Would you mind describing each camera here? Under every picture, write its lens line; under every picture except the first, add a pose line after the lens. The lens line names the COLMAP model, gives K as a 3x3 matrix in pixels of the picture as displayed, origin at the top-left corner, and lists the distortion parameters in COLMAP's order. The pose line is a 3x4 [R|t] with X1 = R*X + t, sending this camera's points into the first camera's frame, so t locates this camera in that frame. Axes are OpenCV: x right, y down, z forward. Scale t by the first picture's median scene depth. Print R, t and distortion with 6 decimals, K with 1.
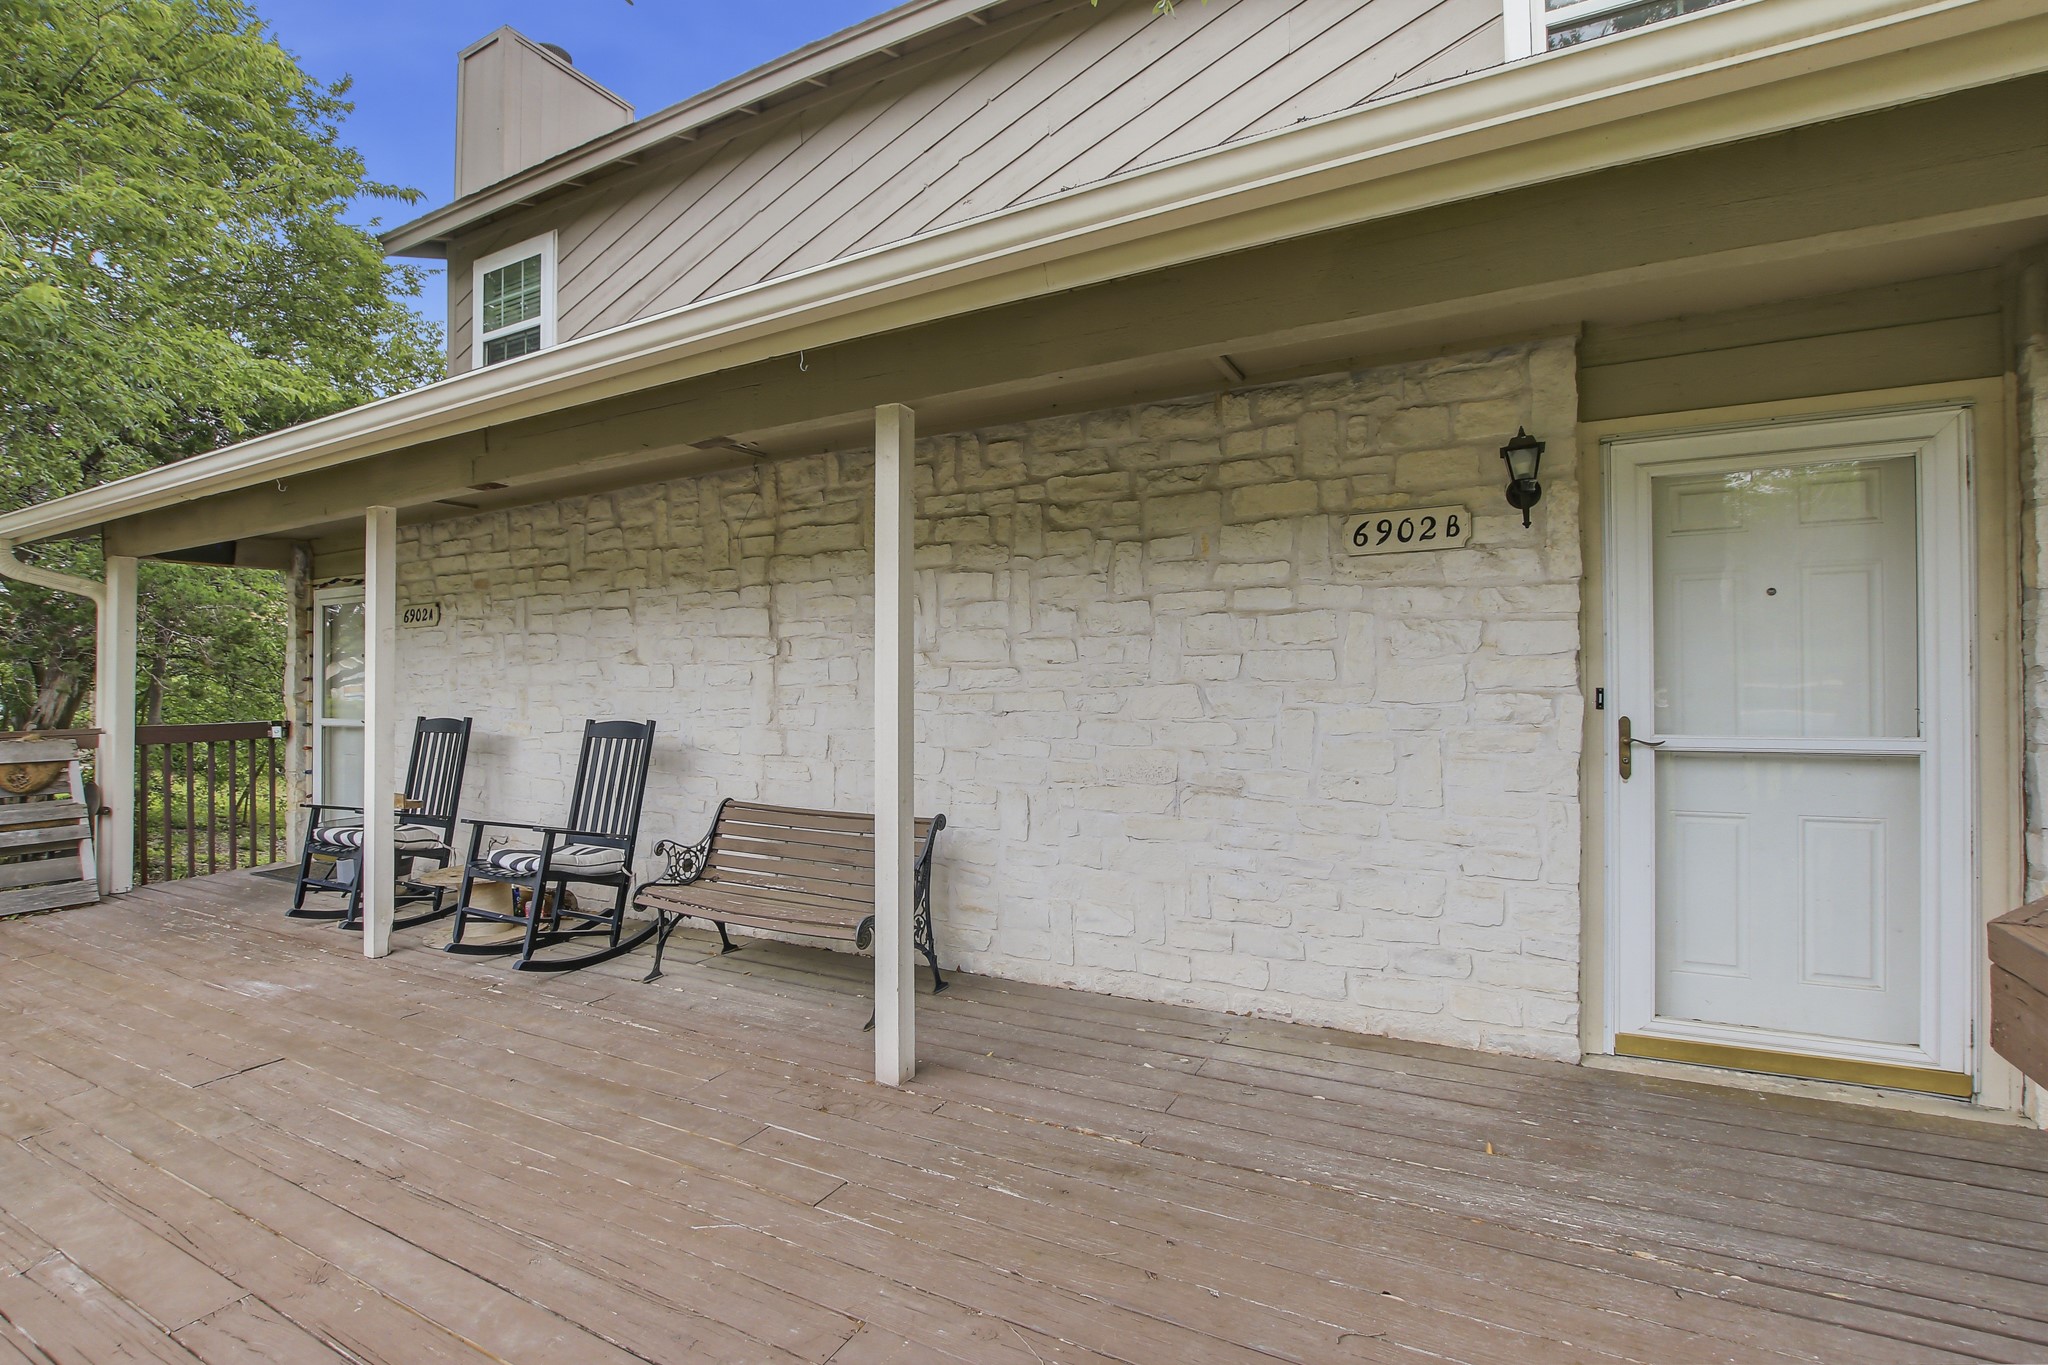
lens RADIAL K [[958.7, 0, 1023.3], [0, 958.7, 688.3], [0, 0, 1]] dist [-0.011979, 0.001263]
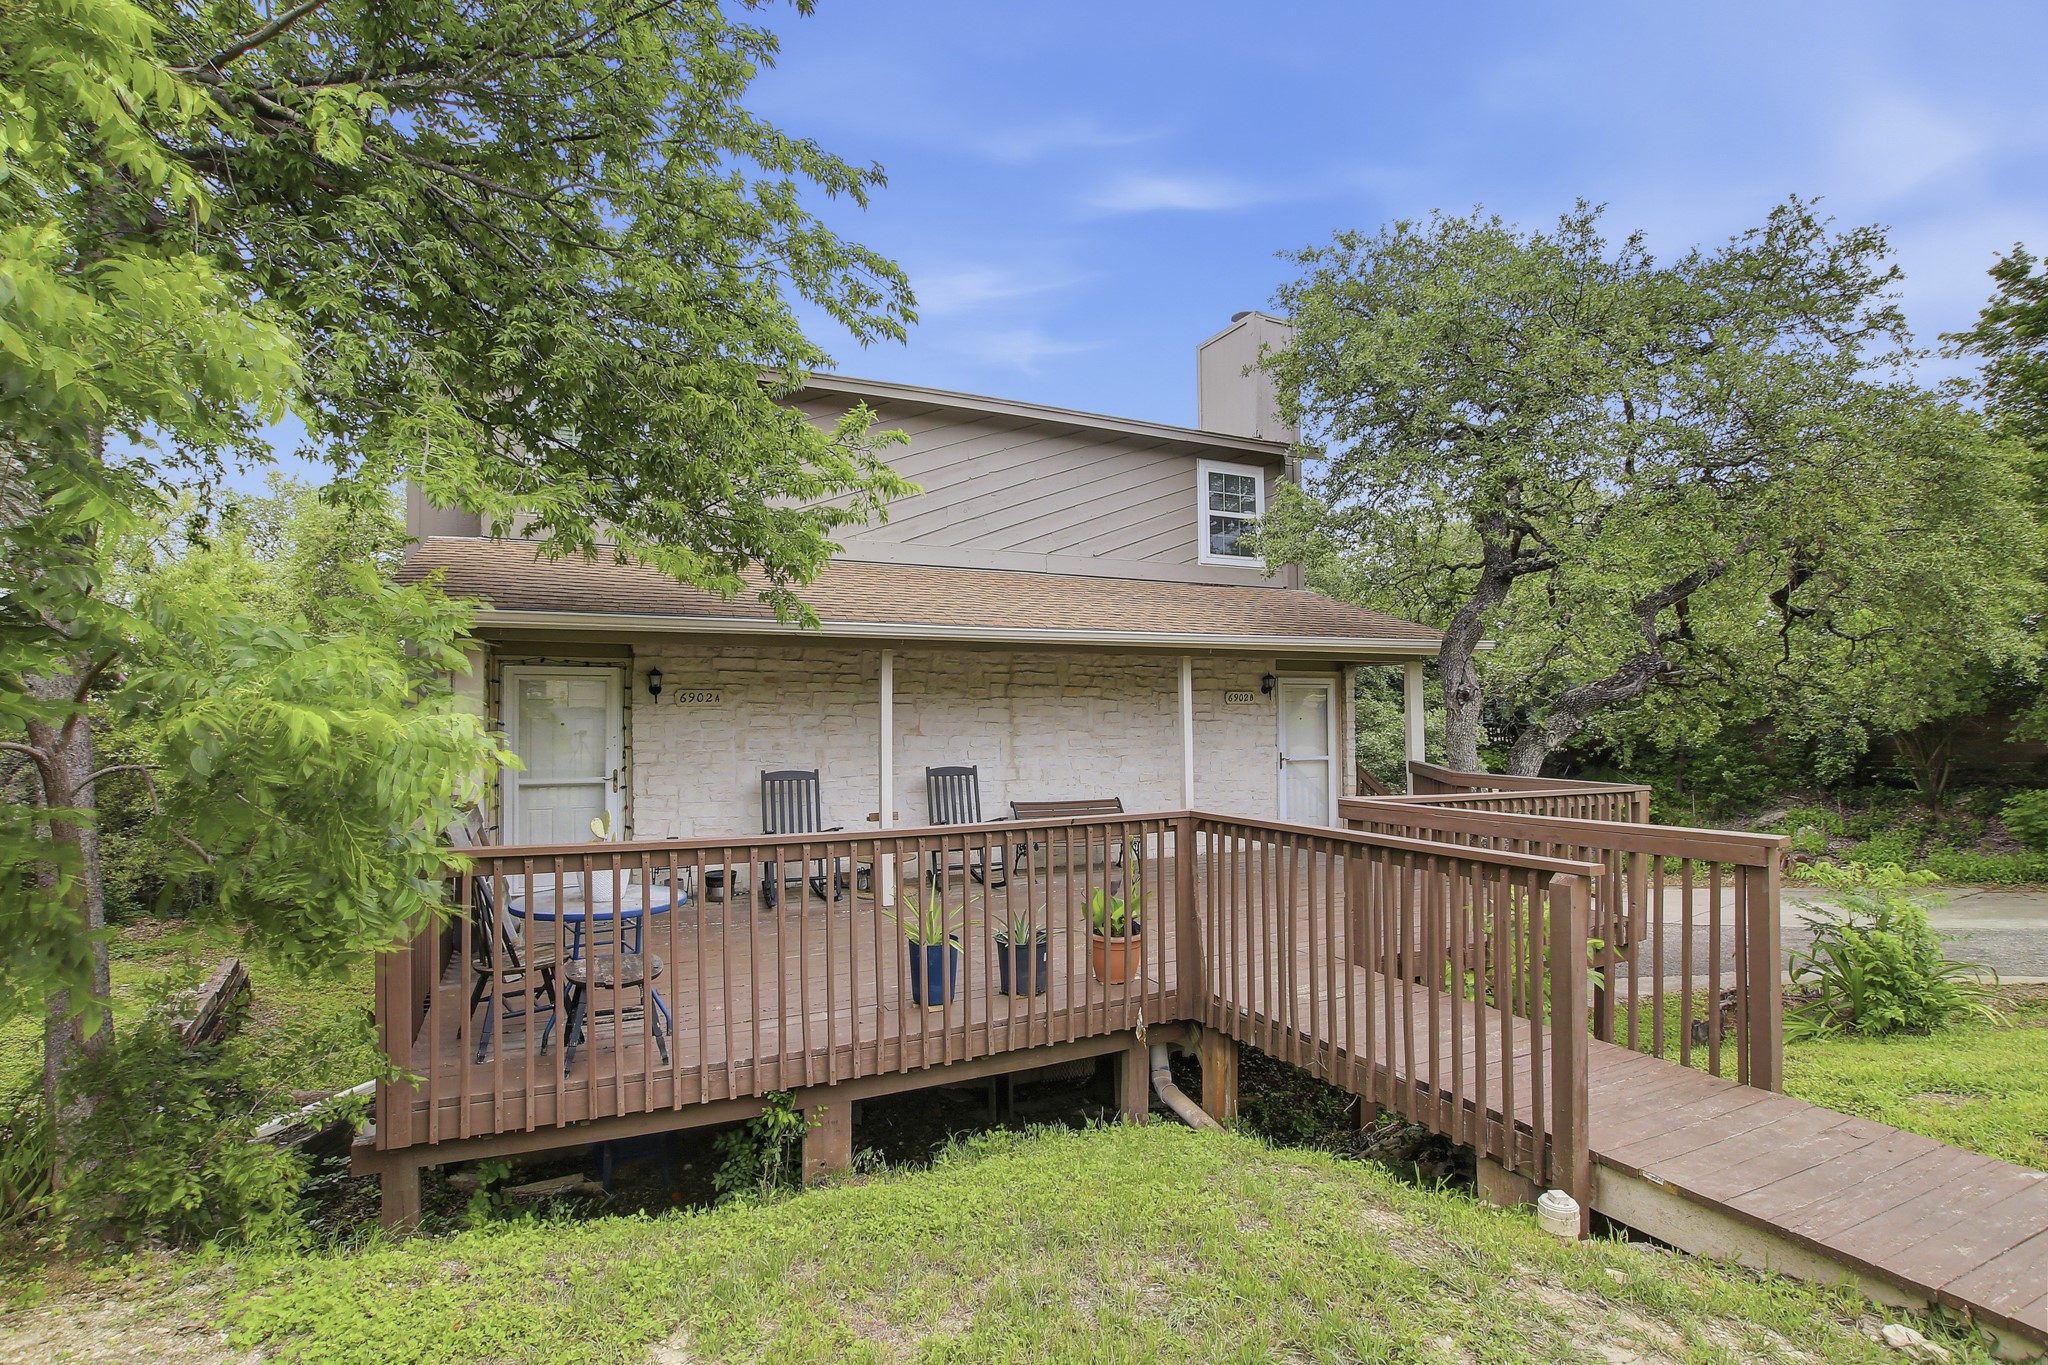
lens RADIAL K [[958.7, 0, 1023.3], [0, 958.7, 688.3], [0, 0, 1]] dist [-0.011979, 0.001263]
pose [[0.601870, 0.020550, 0.798329, -1.880567], [-0.013009, 0.999788, -0.015928, -0.094804], [-0.798488, -0.000799, 0.602010, -0.271160]]
